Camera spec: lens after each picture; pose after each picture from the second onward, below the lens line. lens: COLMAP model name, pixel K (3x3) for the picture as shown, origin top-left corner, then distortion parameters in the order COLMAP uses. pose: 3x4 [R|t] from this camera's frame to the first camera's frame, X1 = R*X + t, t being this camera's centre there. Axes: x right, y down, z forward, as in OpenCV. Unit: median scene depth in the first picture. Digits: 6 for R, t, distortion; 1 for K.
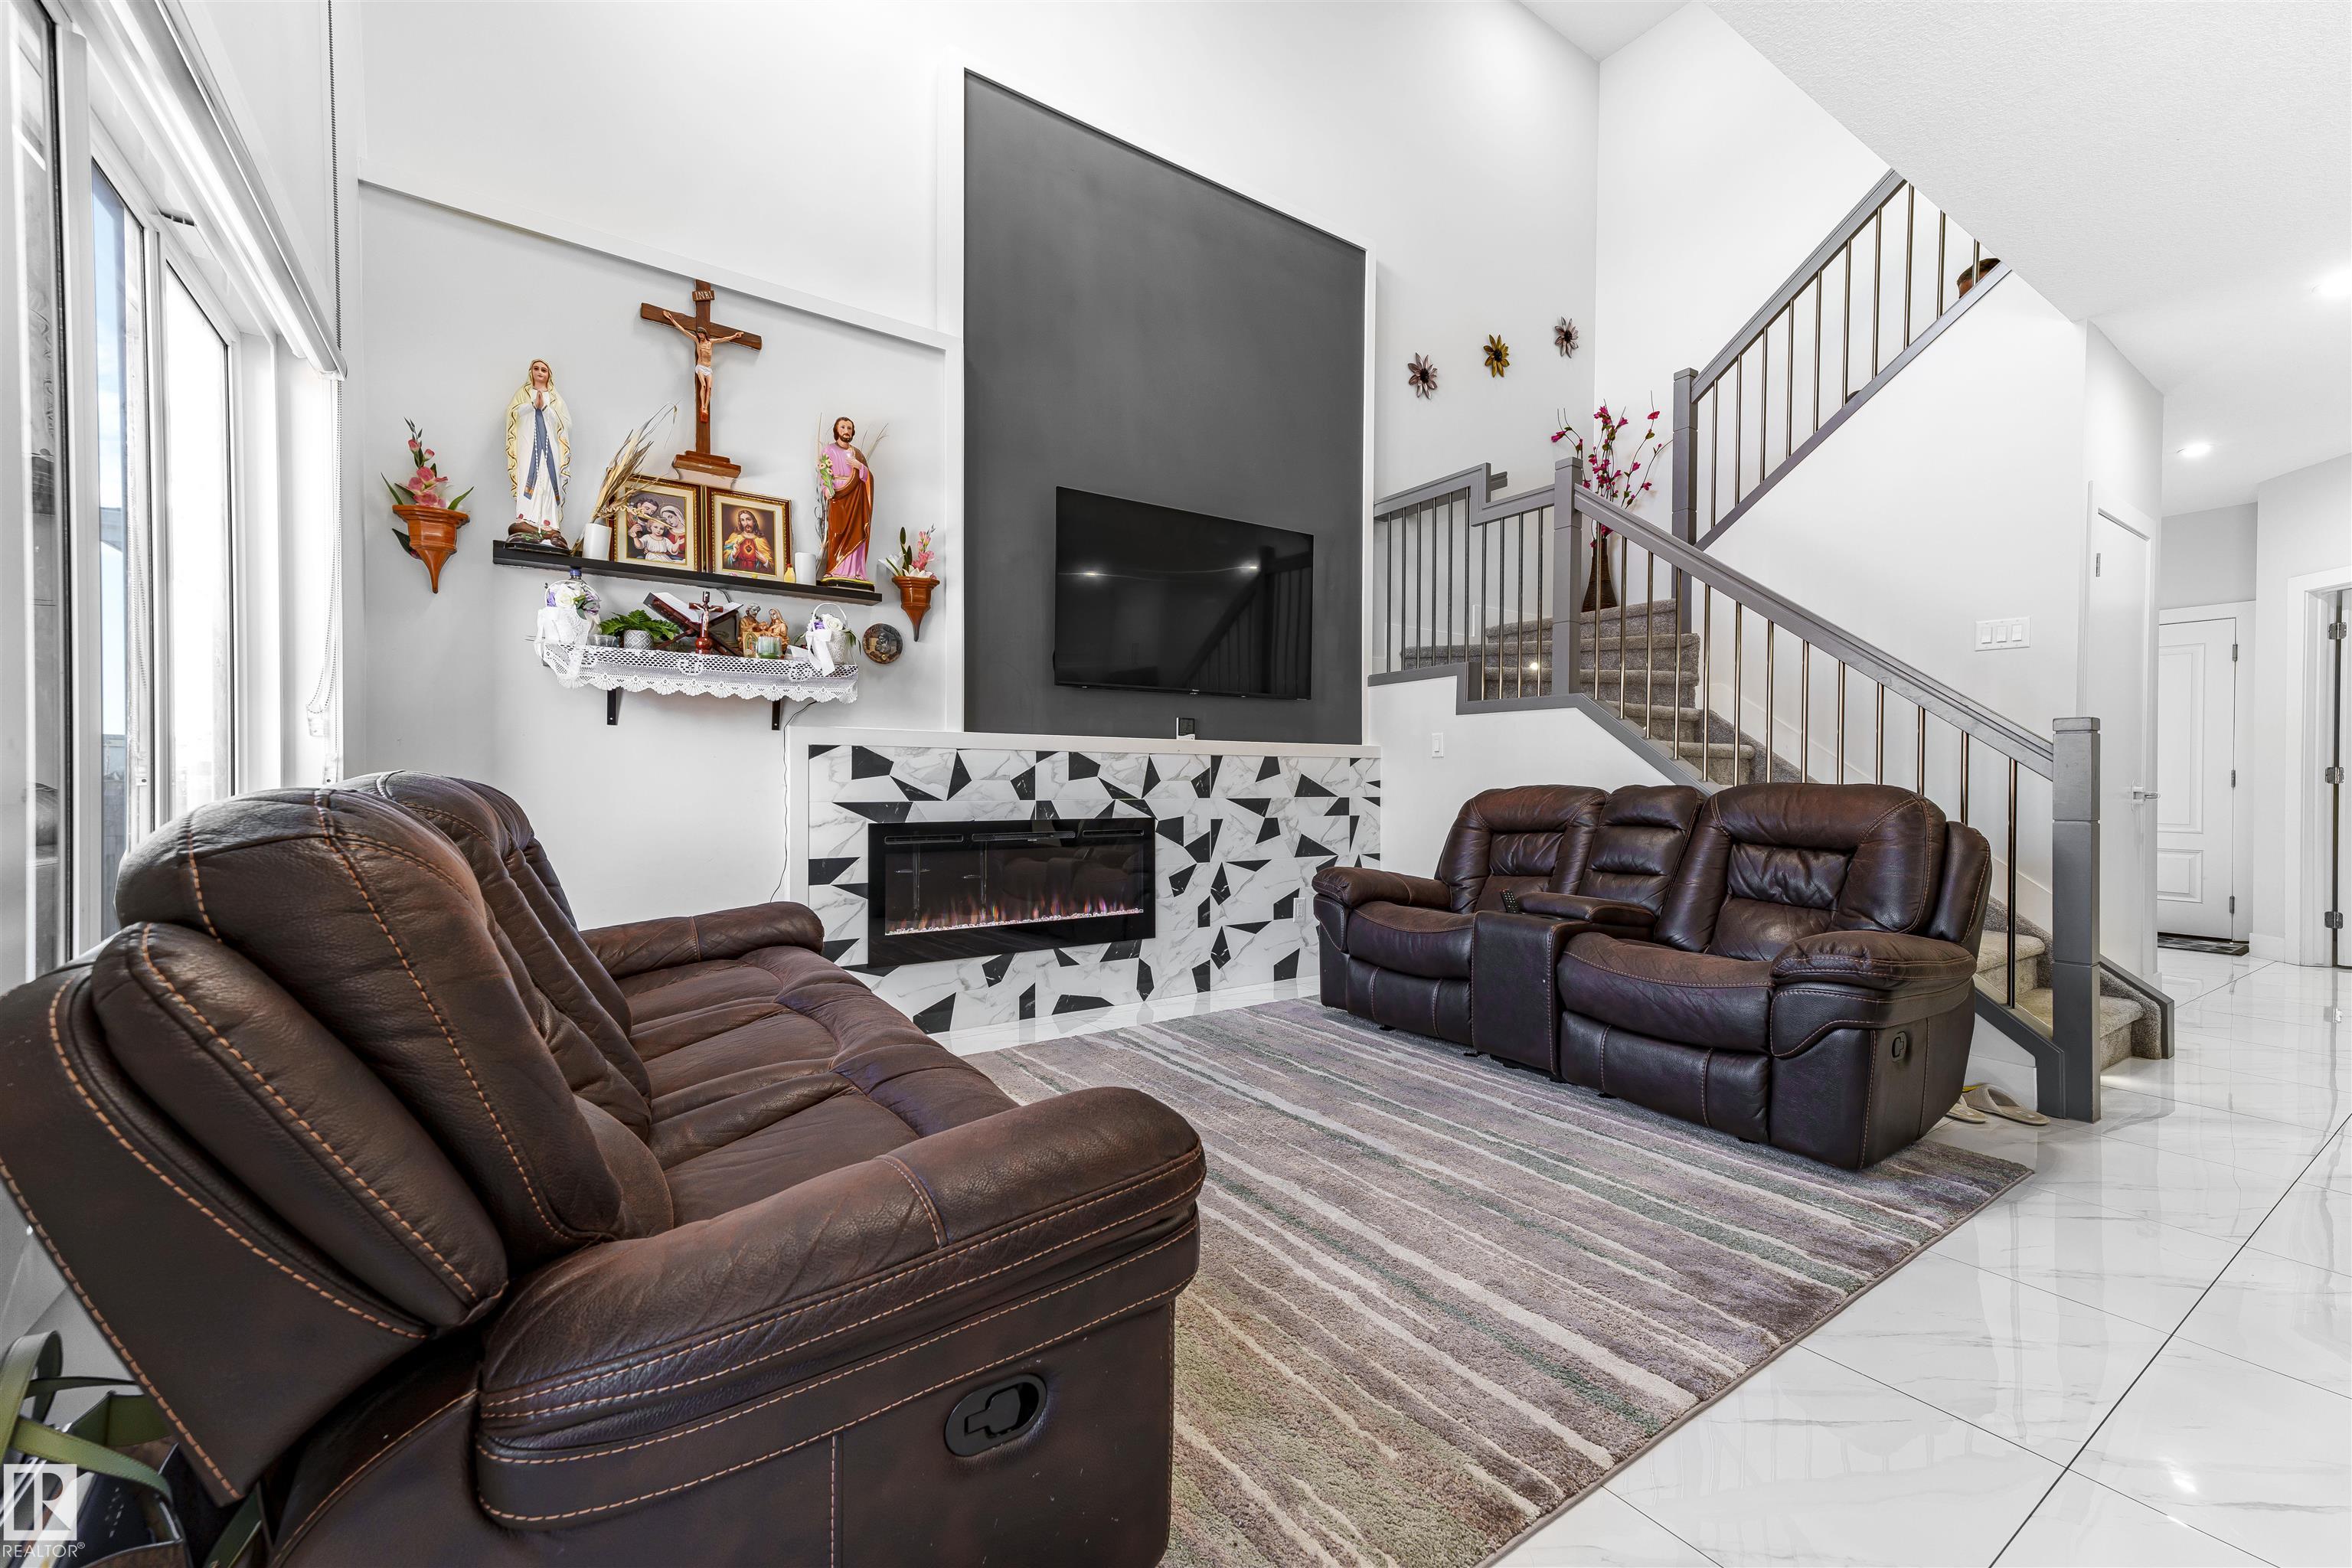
lens RADIAL K [[948.2, 0, 1168.2], [0, 948.2, 785.1], [0, 0, 1]] dist [0.004160, 0.001742]
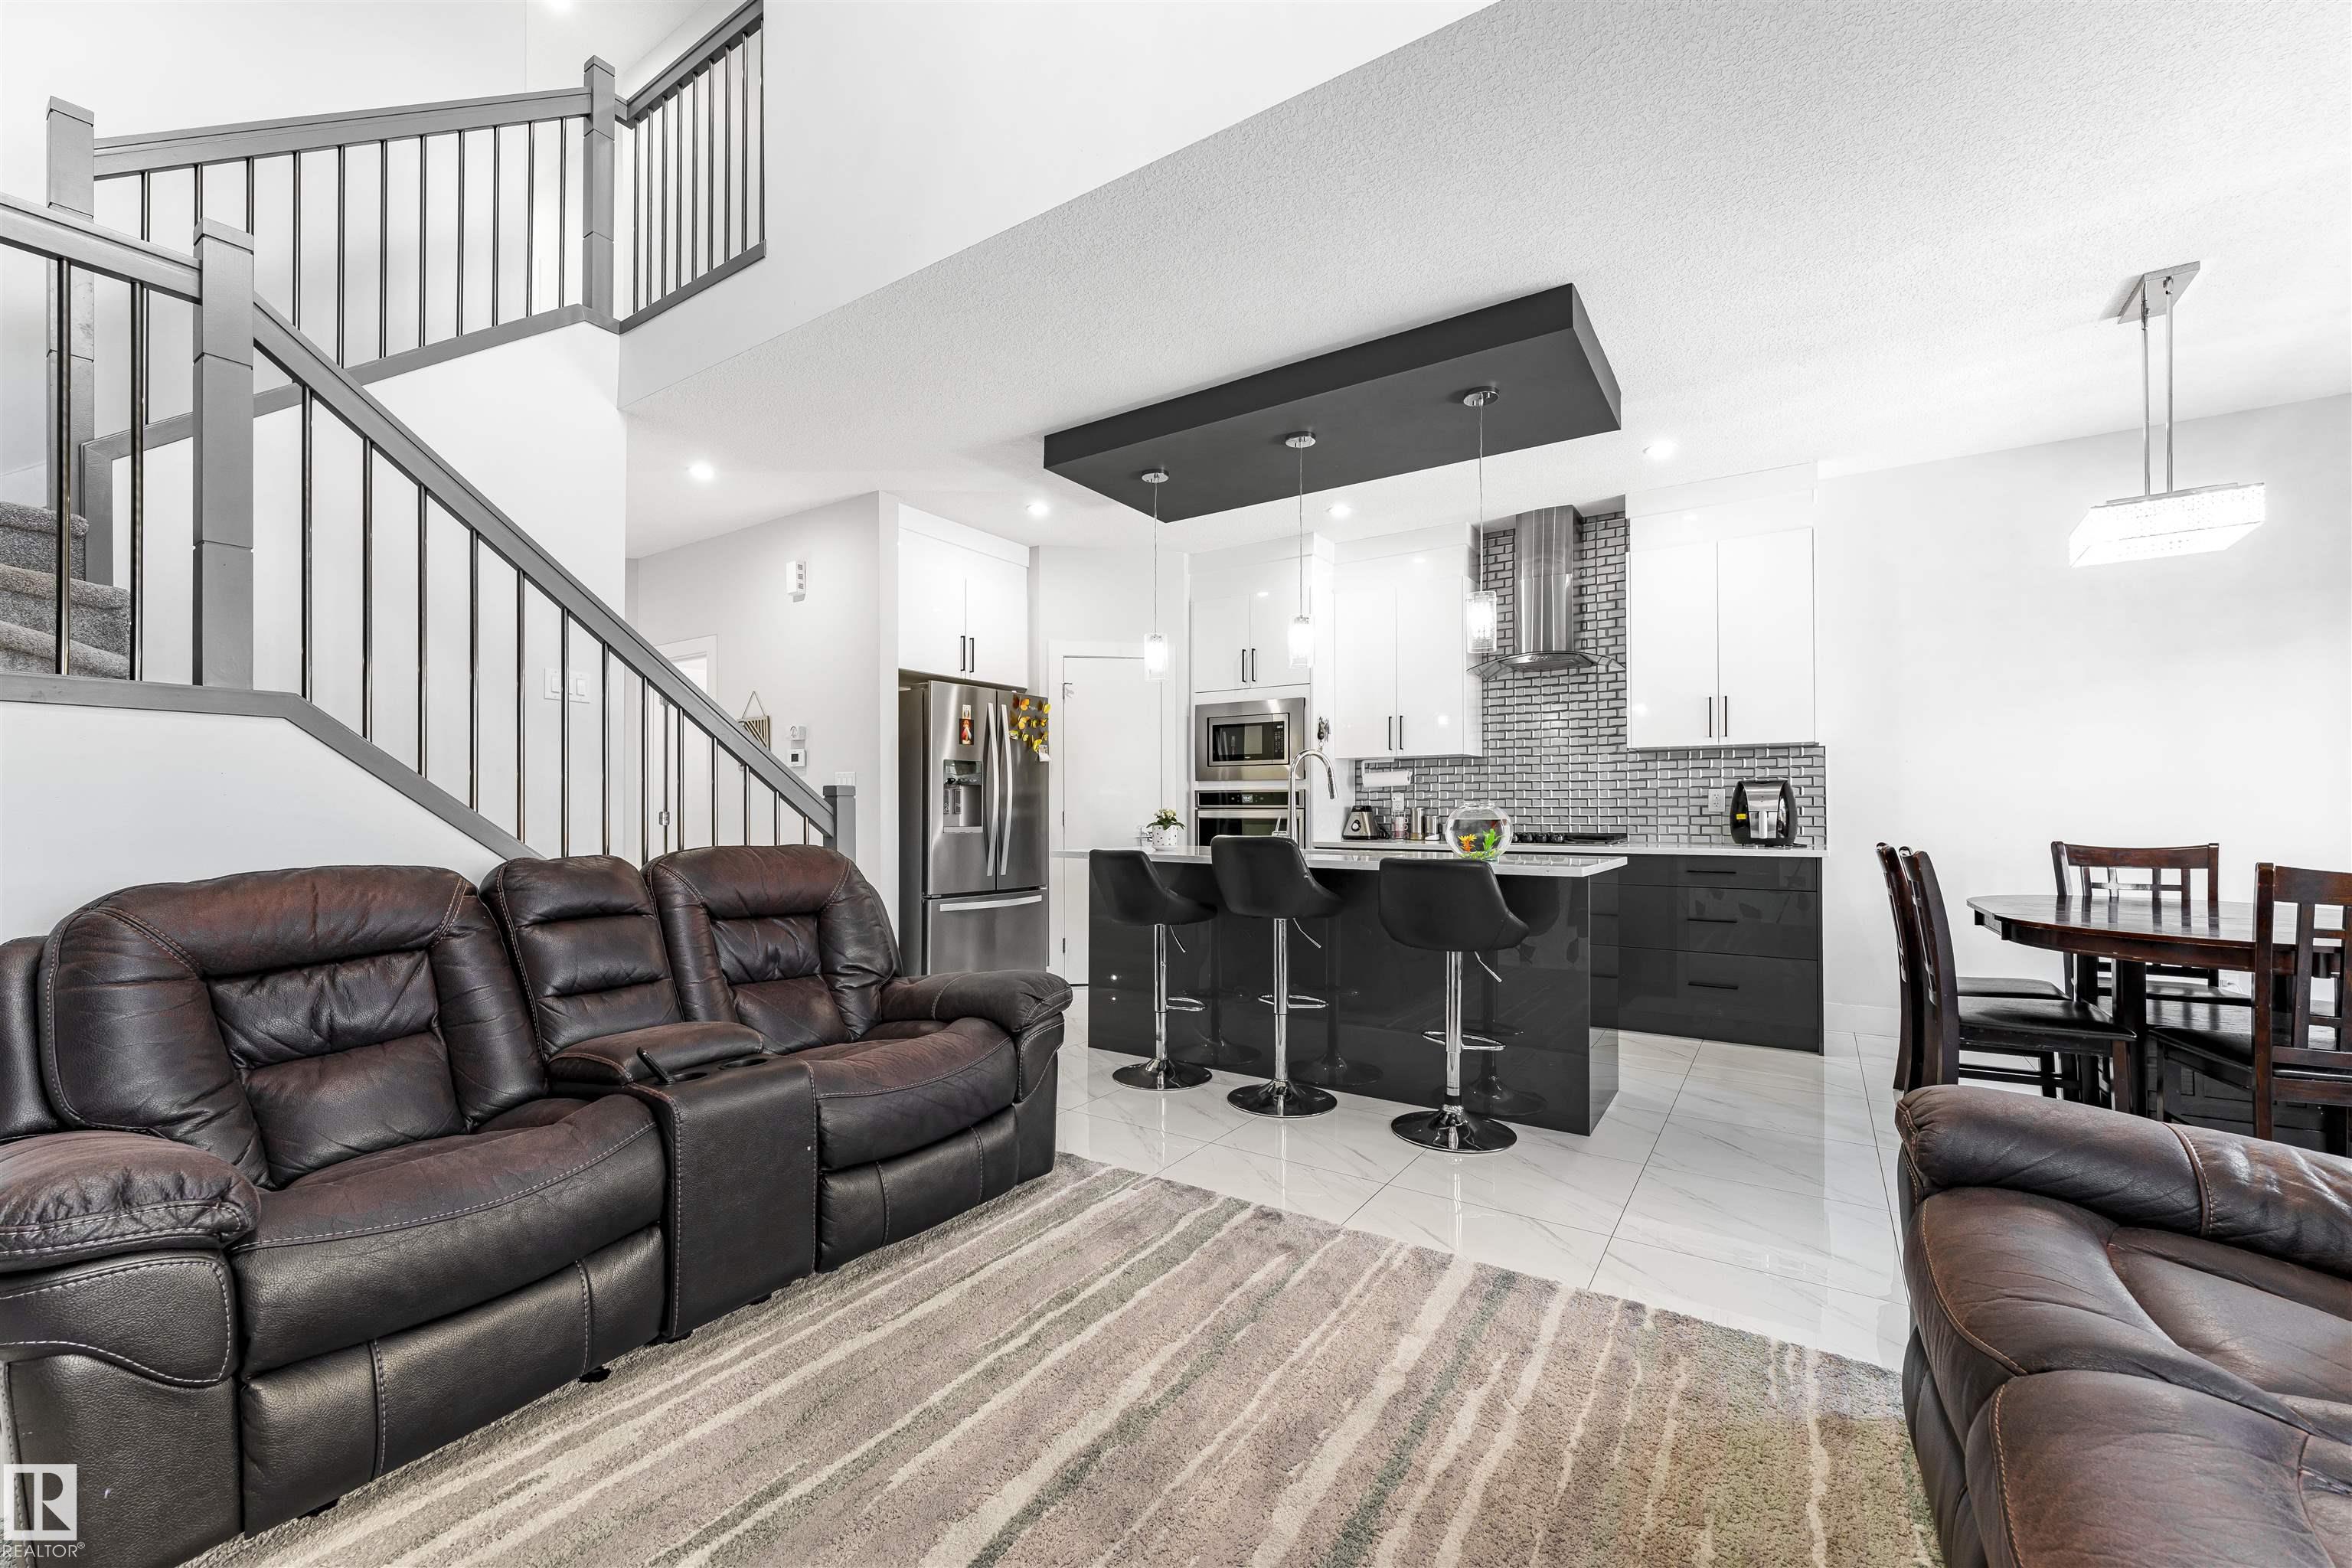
lens RADIAL K [[948.2, 0, 1162.3], [0, 948.2, 798.3], [0, 0, 1]] dist [0.004160, 0.001742]
pose [[-0.382870, 0.005365, 0.923787, -0.331749], [0.002689, 0.999985, -0.004693, -0.043839], [-0.923798, 0.000687, -0.382879, 0.987987]]
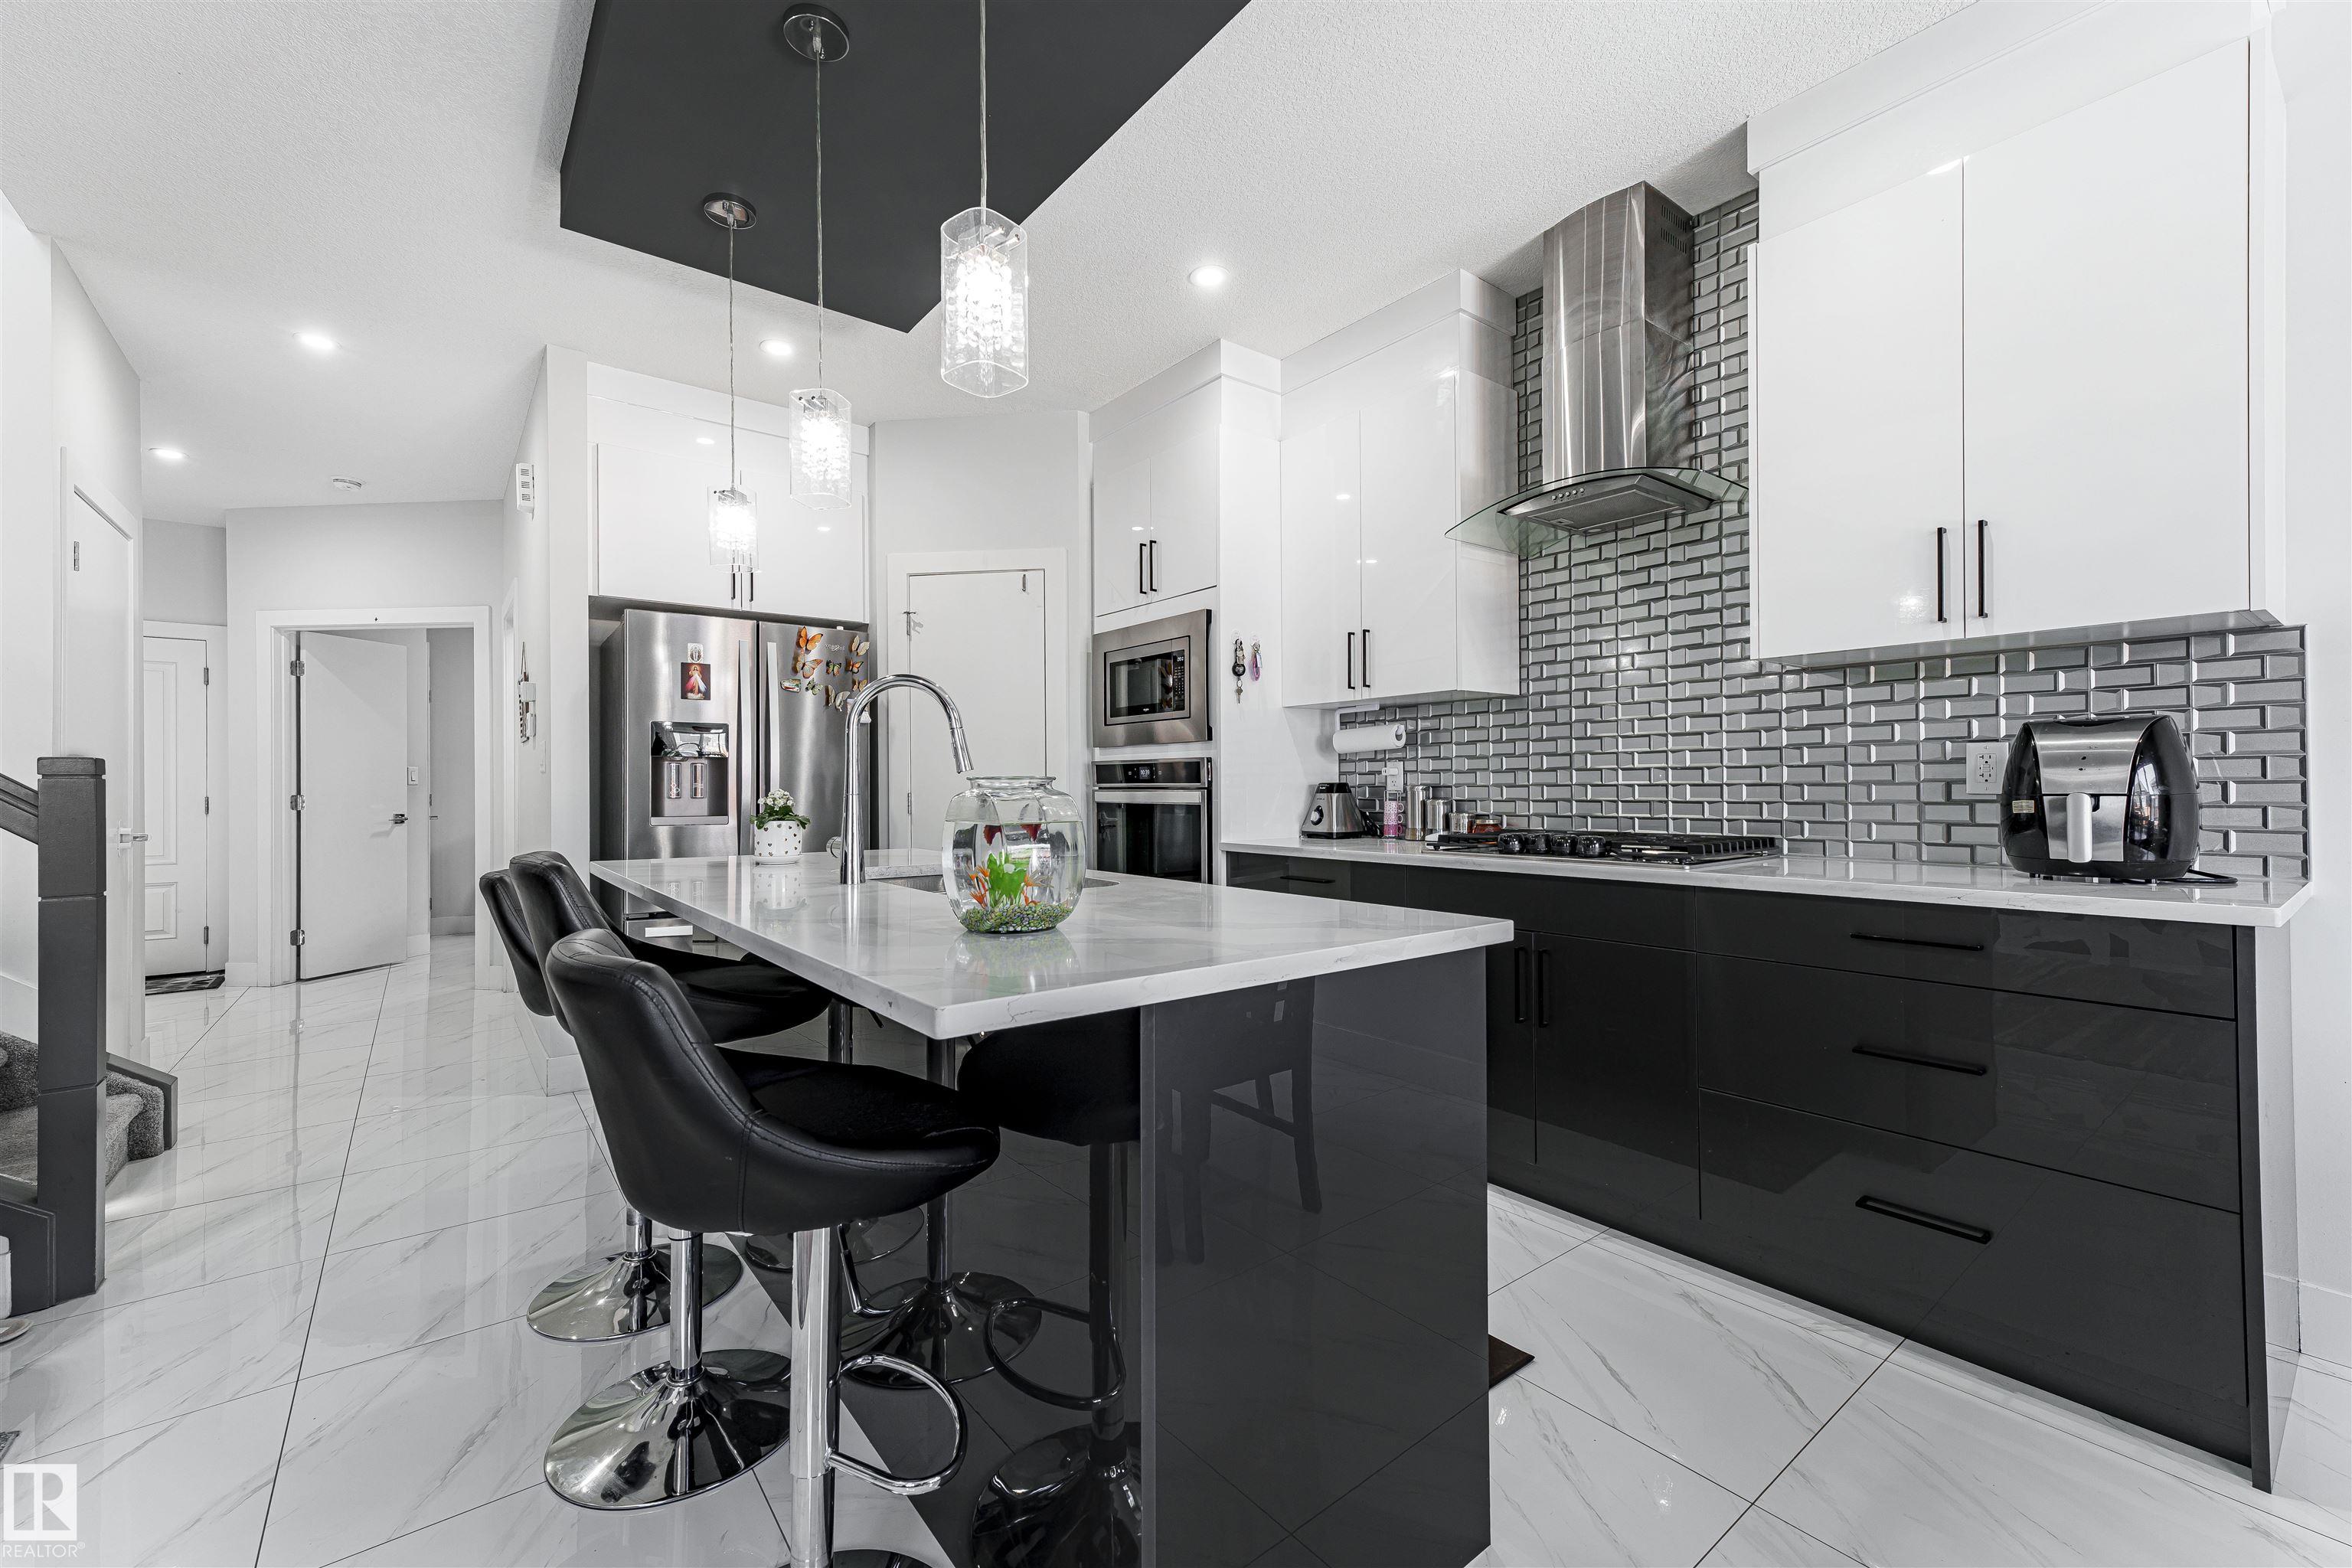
lens RADIAL K [[948.2, 0, 1163.7], [0, 948.2, 778.8], [0, 0, 1]] dist [0.004160, 0.001742]
pose [[-0.078431, 0.003285, 0.996914, 0.124391], [0.008599, 0.999960, -0.002619, -0.040634], [-0.996882, 0.008367, -0.078456, 0.185809]]
